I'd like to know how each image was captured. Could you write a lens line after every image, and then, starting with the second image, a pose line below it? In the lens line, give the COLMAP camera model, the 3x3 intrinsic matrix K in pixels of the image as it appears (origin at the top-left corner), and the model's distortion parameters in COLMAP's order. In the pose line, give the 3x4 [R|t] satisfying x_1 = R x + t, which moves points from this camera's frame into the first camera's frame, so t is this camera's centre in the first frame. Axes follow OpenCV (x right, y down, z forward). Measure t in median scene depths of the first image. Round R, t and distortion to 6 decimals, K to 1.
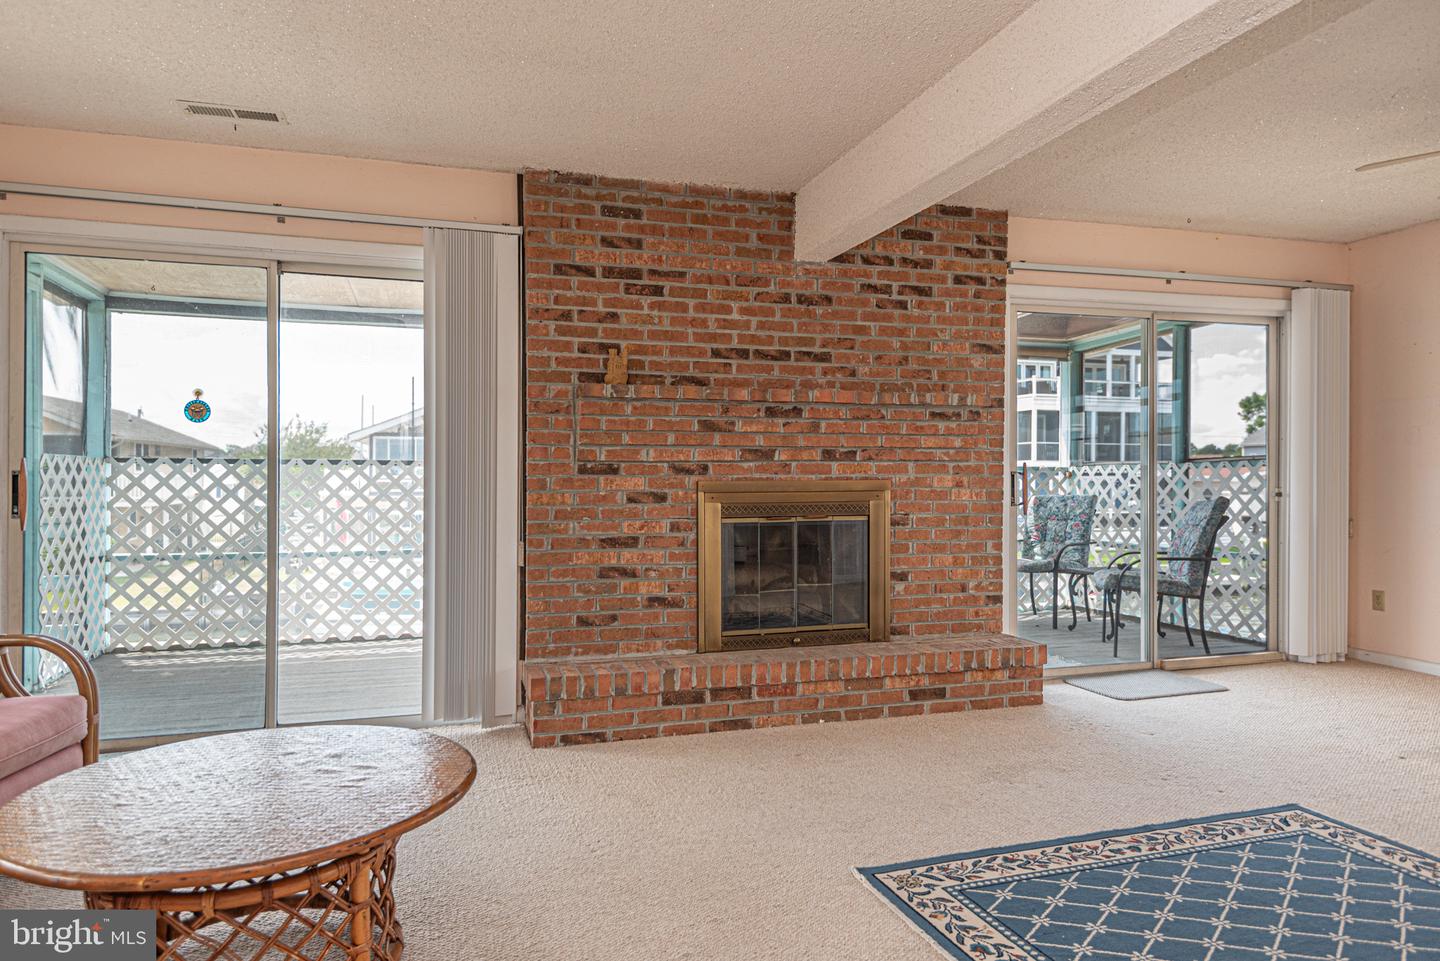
lens RADIAL K [[887.2, 0, 715.4], [0, 887.2, 483.3], [0, 0, 1]] dist [0.008119, -0.001814]
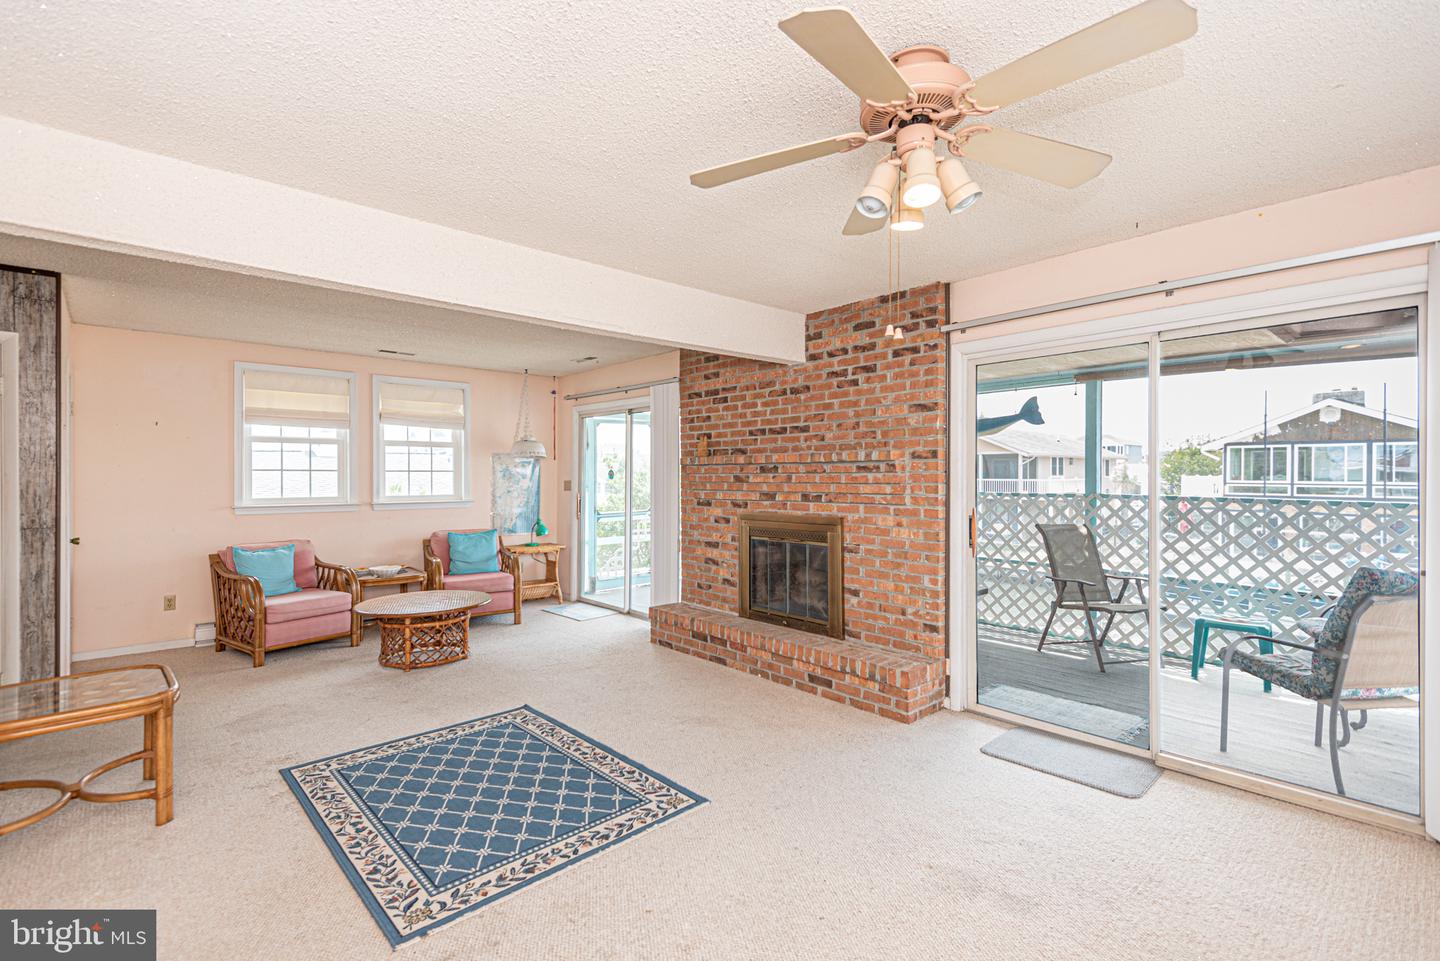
lens RADIAL K [[656.4, 0, 717.1], [0, 656.4, 480.8], [0, 0, 1]] dist [0.038117, -0.000011]
pose [[0.431374, 0.005549, -0.902156, 1.016141], [-0.006883, 0.999972, 0.002860, -0.060955], [0.902147, 0.004976, 0.431400, 0.417318]]
